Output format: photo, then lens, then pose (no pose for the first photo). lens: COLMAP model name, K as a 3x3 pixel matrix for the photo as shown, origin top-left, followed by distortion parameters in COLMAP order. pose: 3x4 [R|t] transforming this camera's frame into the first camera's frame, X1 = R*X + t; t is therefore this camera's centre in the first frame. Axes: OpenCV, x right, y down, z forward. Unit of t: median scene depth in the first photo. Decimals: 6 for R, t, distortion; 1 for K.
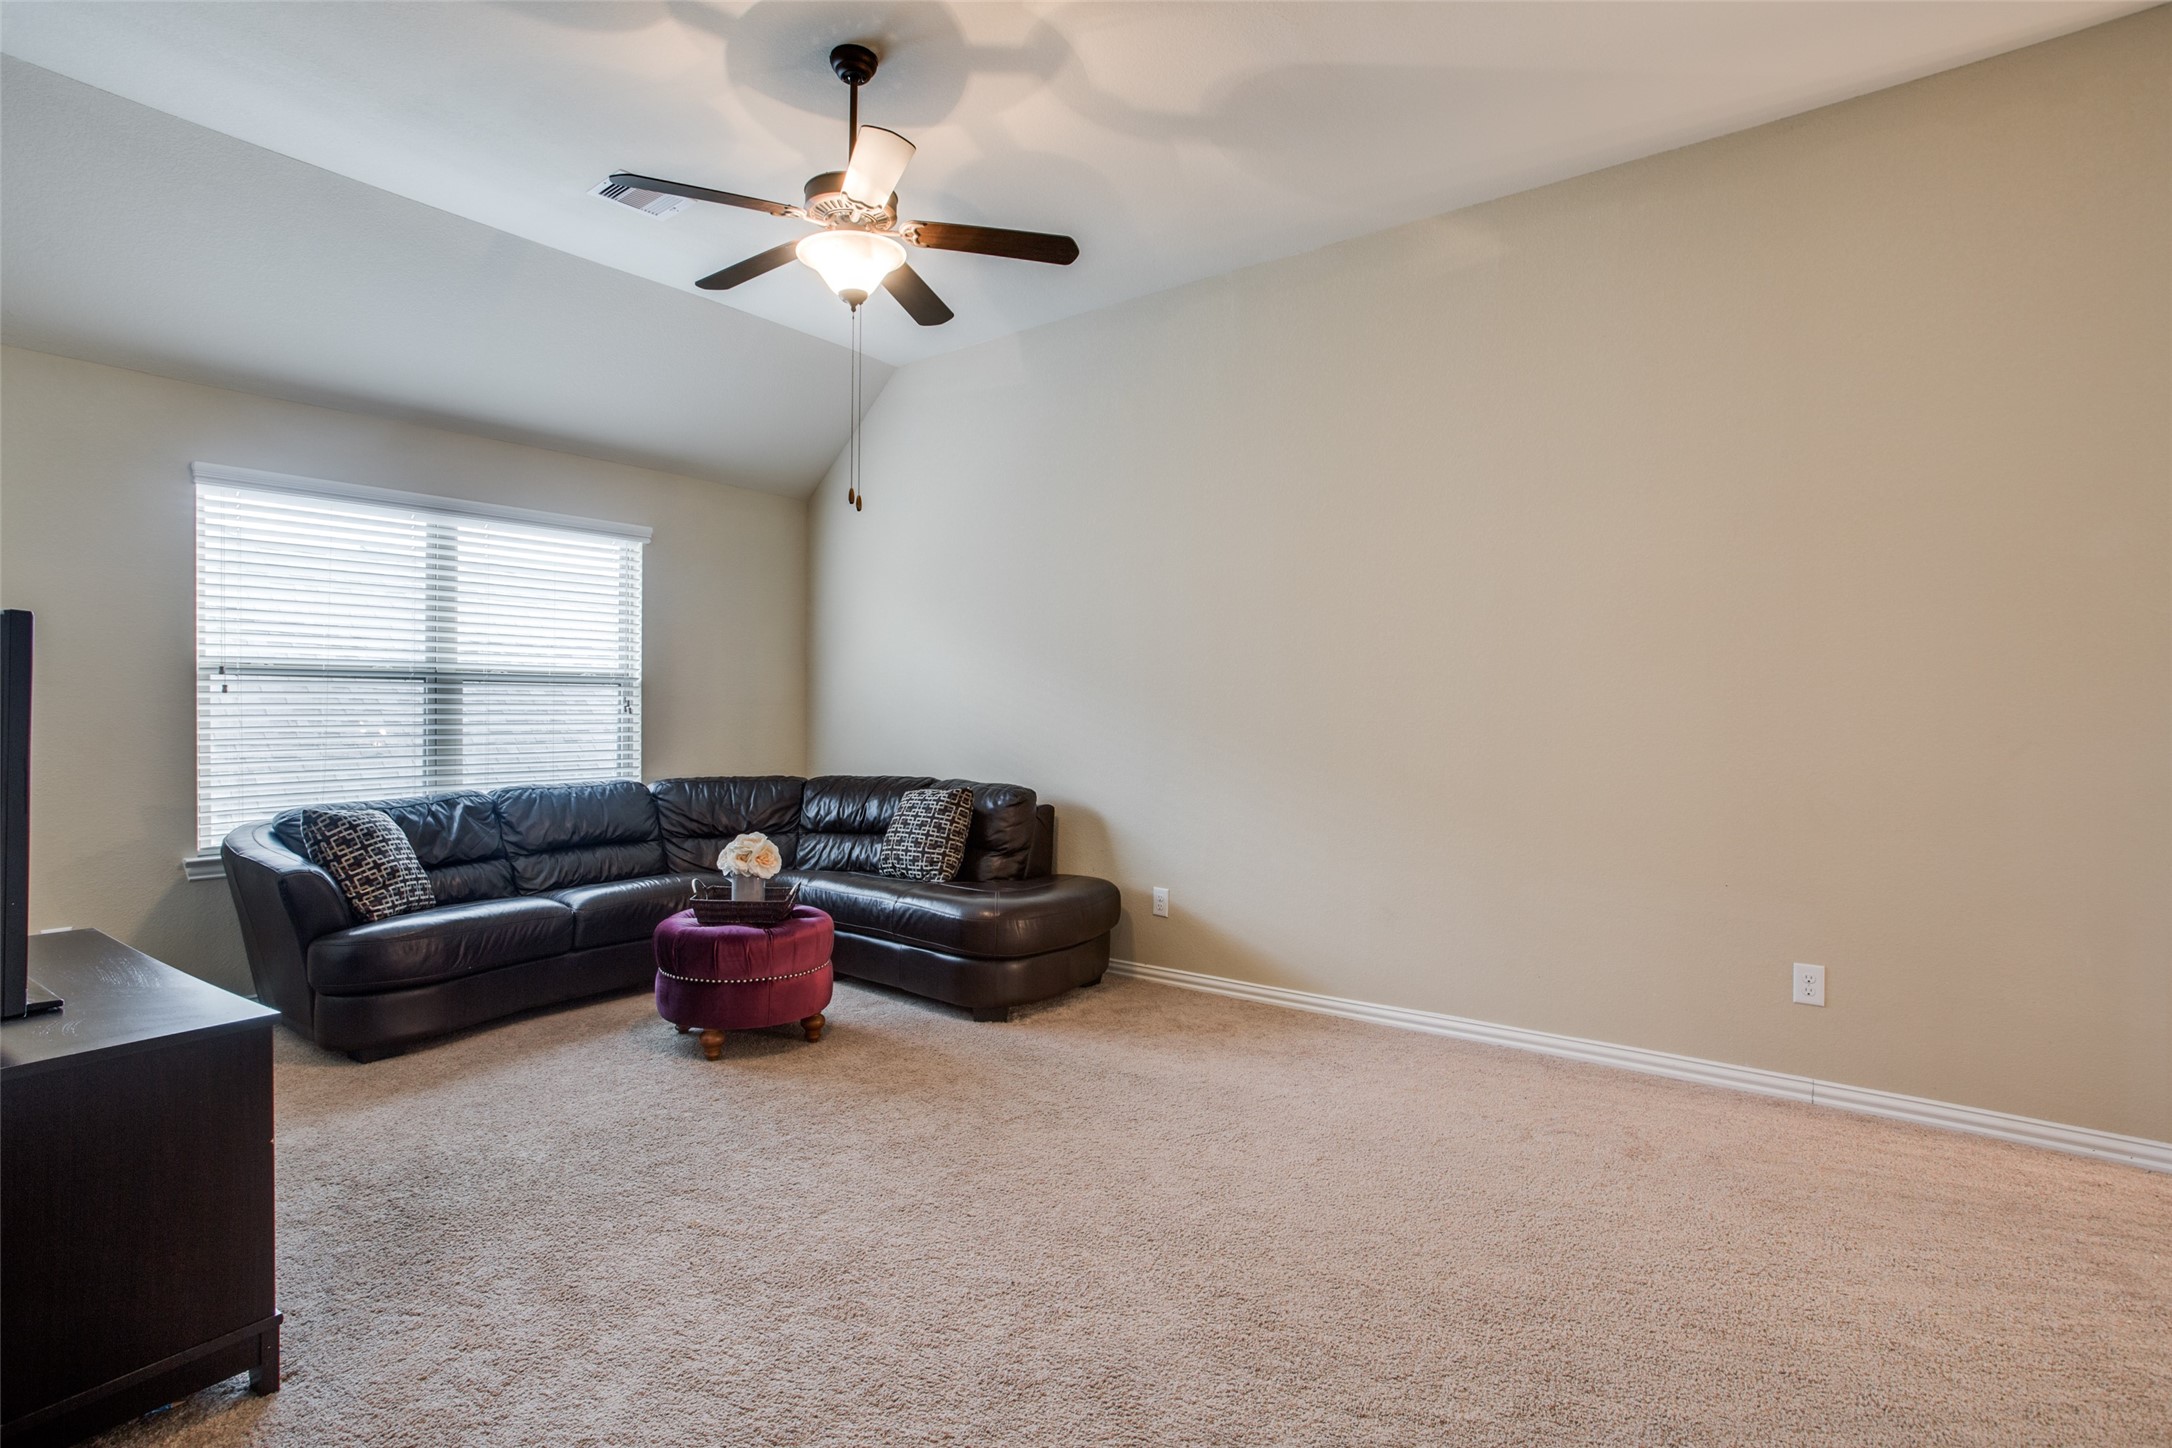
lens RADIAL K [[1058.9, 0, 1086.0], [0, 1058.9, 724.0], [0, 0, 1]] dist [-0.048860, 0.000353]
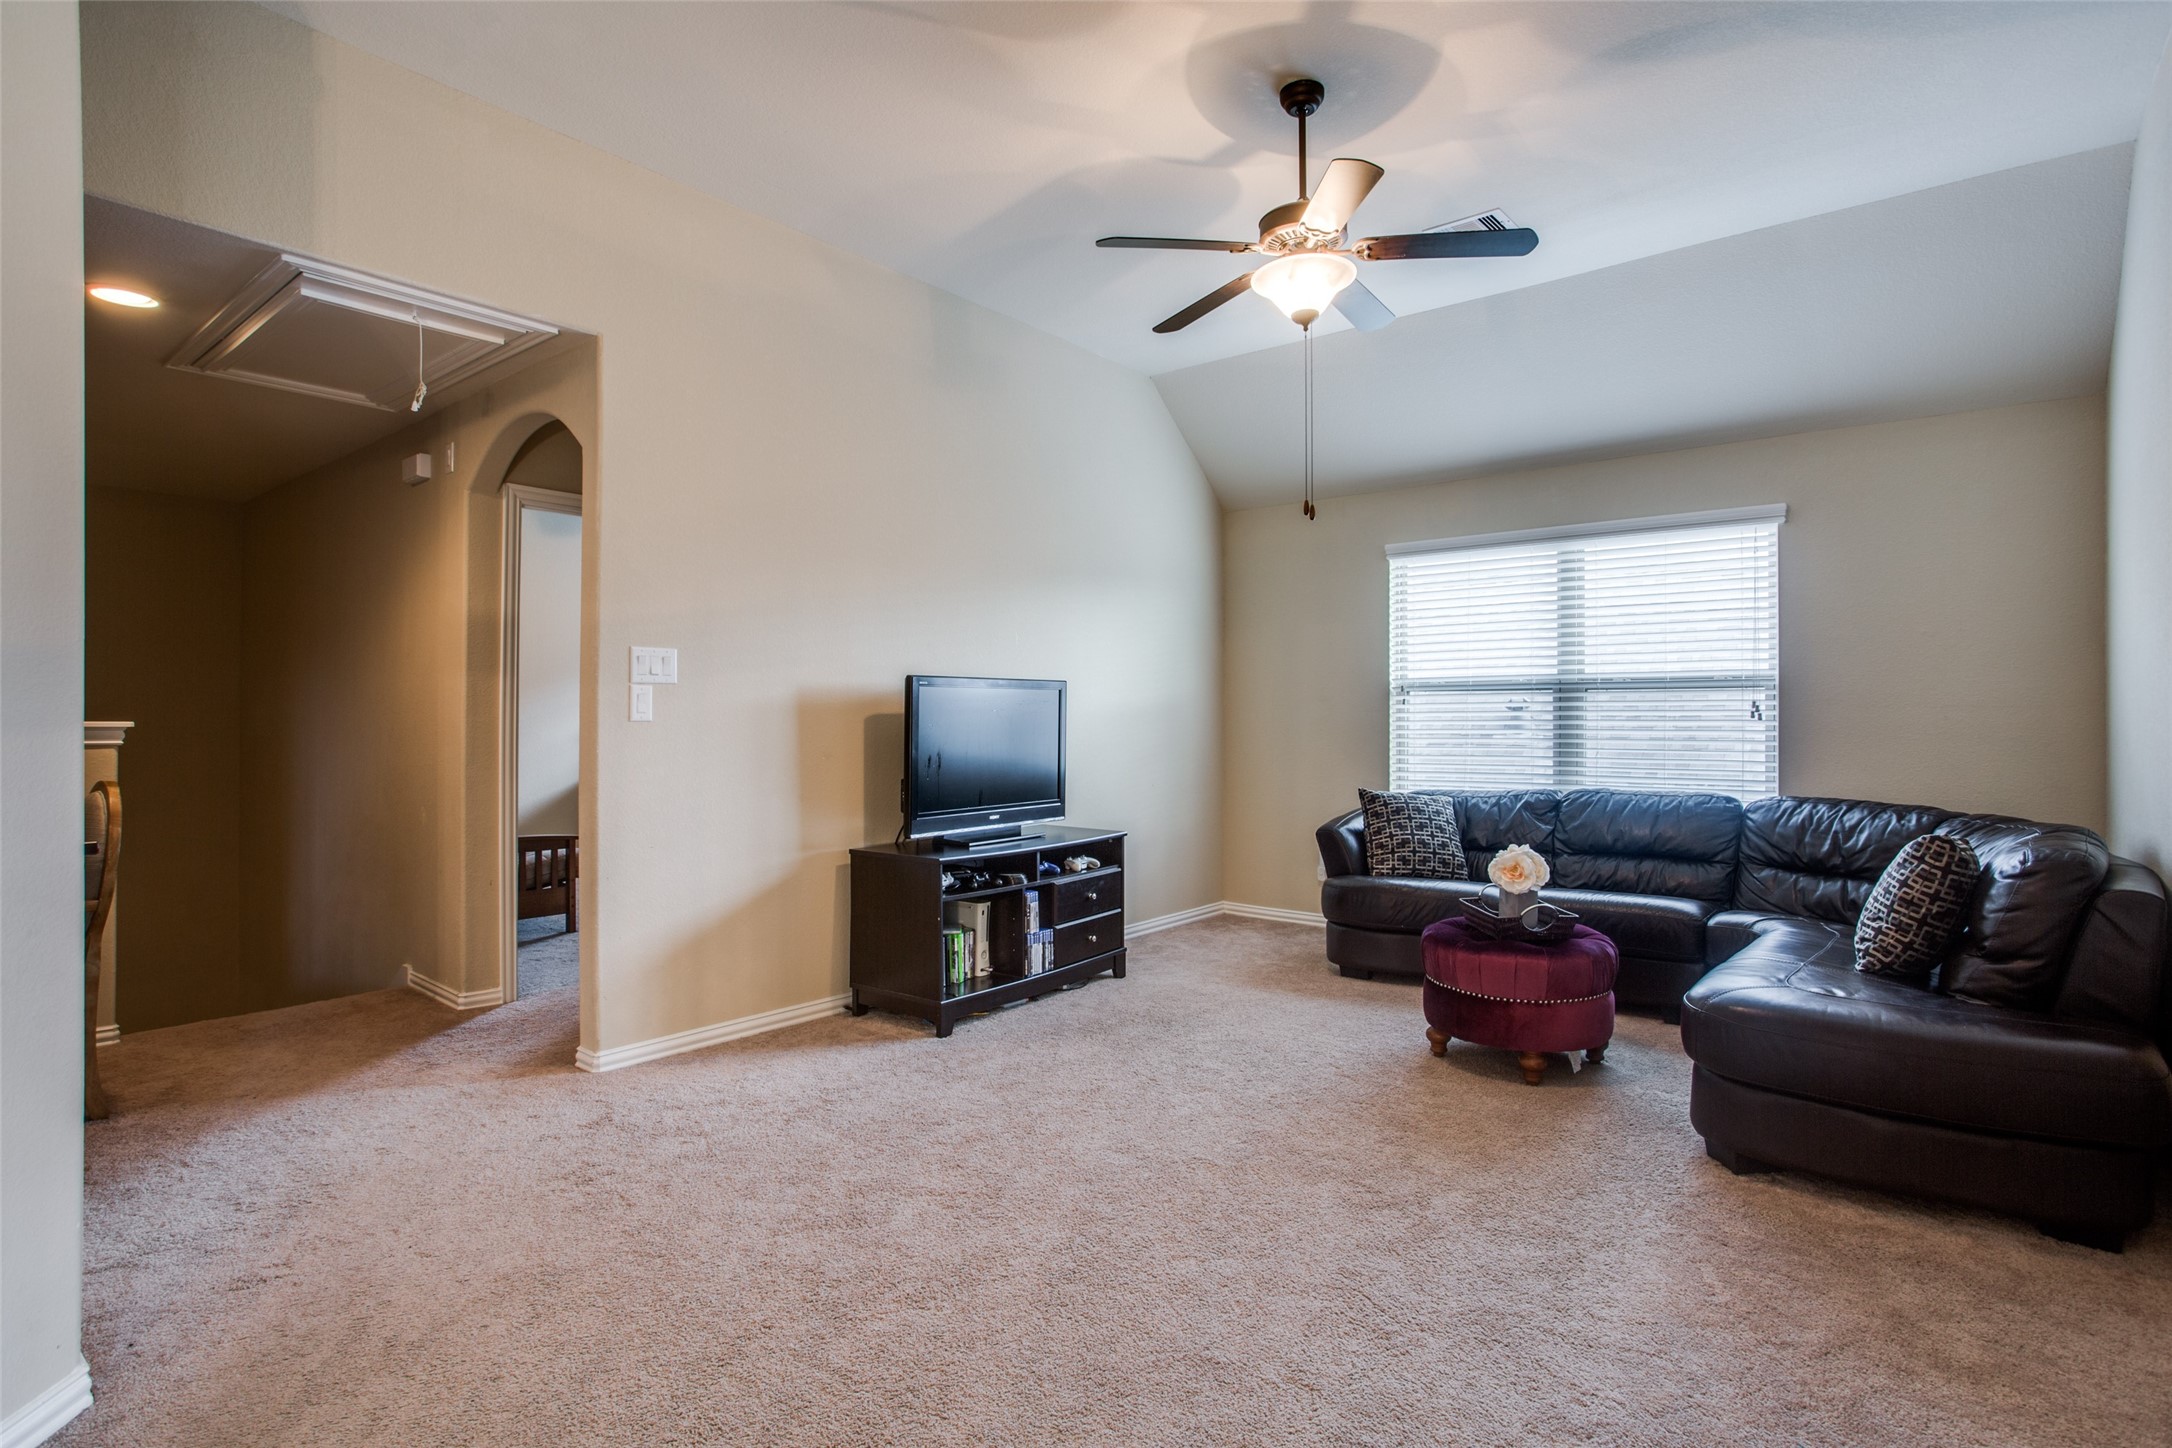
lens RADIAL K [[1058.9, 0, 1086.0], [0, 1058.9, 724.0], [0, 0, 1]] dist [-0.048860, 0.000353]
pose [[-0.049341, 0.002369, -0.998779, 0.549989], [-0.010051, 0.999945, 0.002869, -0.003554], [0.998731, 0.010180, -0.049315, 0.559070]]
